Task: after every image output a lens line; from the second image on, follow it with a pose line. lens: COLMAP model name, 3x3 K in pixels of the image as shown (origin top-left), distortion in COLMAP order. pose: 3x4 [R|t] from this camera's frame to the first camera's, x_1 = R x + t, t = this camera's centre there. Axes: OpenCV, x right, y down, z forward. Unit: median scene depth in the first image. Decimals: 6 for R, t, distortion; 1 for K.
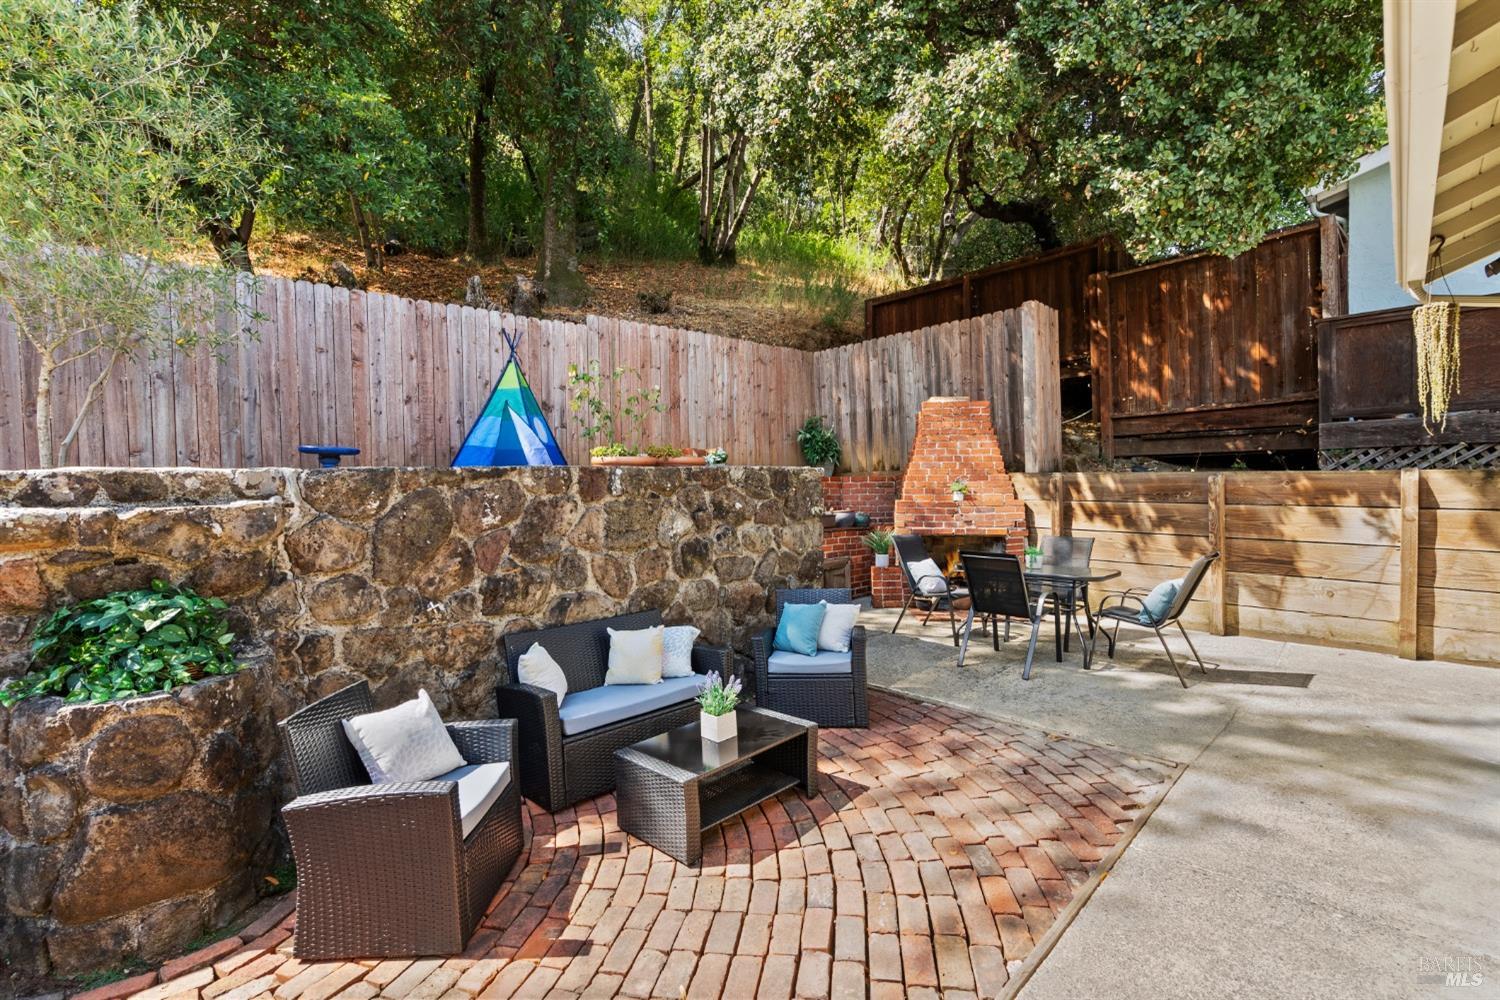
lens RADIAL K [[679.5, 0, 750.0], [0, 679.5, 500.0], [0, 0, 1]] dist [-0.011756, -0.000095]
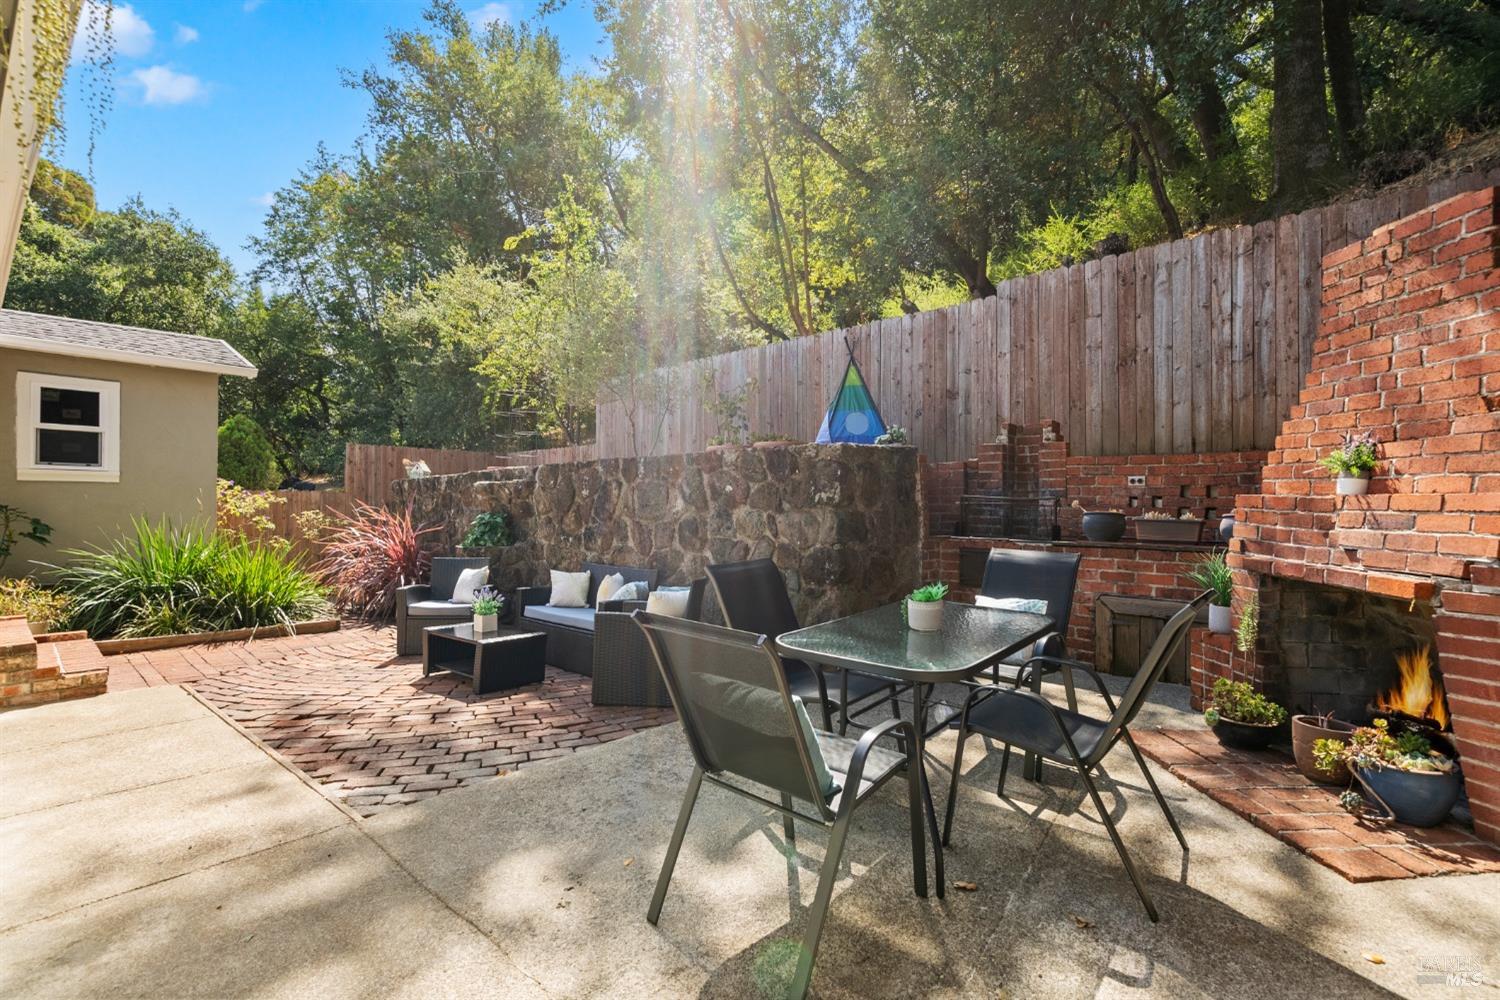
lens RADIAL K [[679.5, 0, 750.0], [0, 679.5, 500.0], [0, 0, 1]] dist [-0.011756, -0.000095]
pose [[0.072146, 0.019207, -0.997209, 1.013103], [-0.021742, 0.999607, 0.017680, 0.007065], [0.997157, 0.020406, 0.072535, 0.980392]]
